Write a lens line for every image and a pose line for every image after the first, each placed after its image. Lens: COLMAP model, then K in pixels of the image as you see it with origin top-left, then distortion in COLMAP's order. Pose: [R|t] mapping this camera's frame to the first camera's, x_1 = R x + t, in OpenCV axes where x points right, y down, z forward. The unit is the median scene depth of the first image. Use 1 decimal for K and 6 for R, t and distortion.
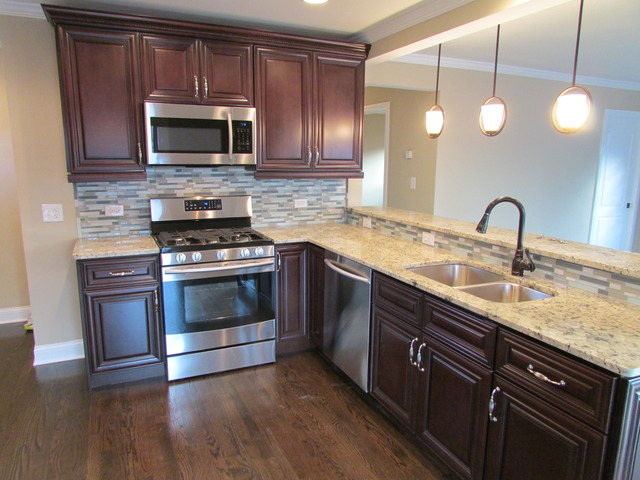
lens RADIAL K [[454.4, 0, 320.4], [0, 454.4, 243.8], [0, 0, 1]] dist [-0.035988, 0.009017]
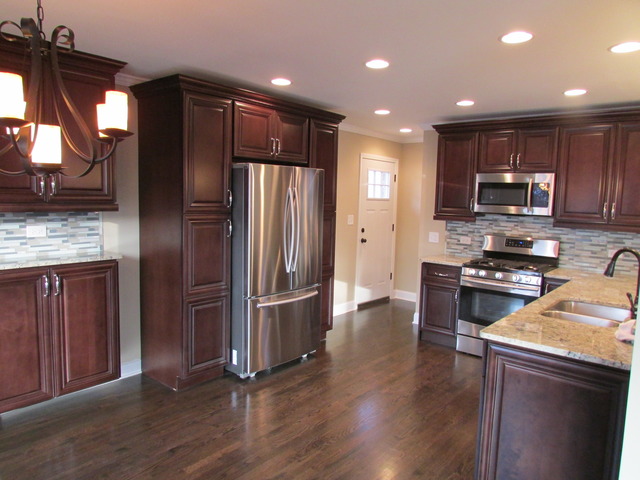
lens RADIAL K [[454.4, 0, 318.6], [0, 454.4, 243.0], [0, 0, 1]] dist [-0.035988, 0.009017]
pose [[0.426991, 0.097228, -0.899013, 0.782286], [-0.196409, 0.980439, 0.012749, 0.016472], [0.882668, 0.171131, 0.437735, -0.145626]]
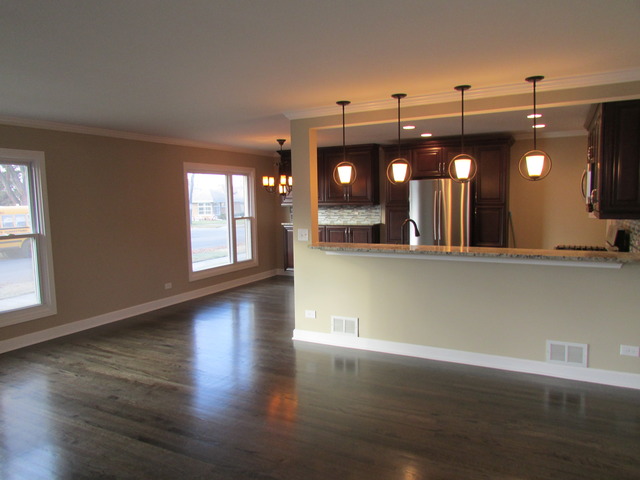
lens RADIAL K [[454.4, 0, 318.9], [0, 454.4, 237.9], [0, 0, 1]] dist [-0.035988, 0.009017]
pose [[-0.798658, 0.069045, -0.597811, 1.370113], [-0.098621, 0.964949, 0.243202, -0.351681], [0.593649, 0.253192, -0.763855, 1.645575]]
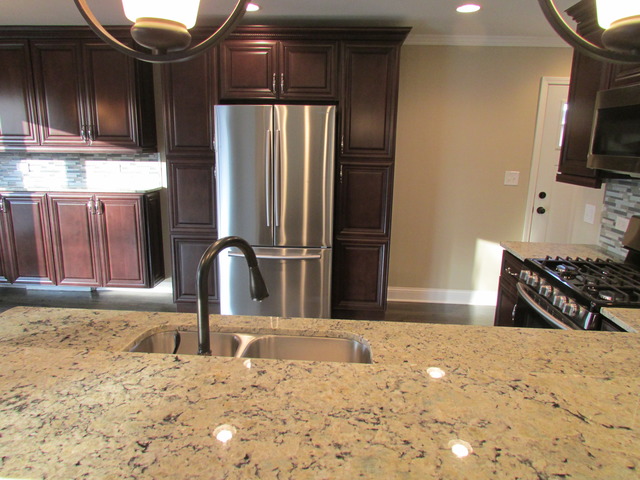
lens RADIAL K [[454.4, 0, 322.4], [0, 454.4, 244.5], [0, 0, 1]] dist [-0.035988, 0.009017]
pose [[-0.461871, 0.180986, -0.868285, 0.558270], [-0.192859, 0.935043, 0.297490, -0.187696], [0.865725, 0.304859, -0.396965, 0.906958]]
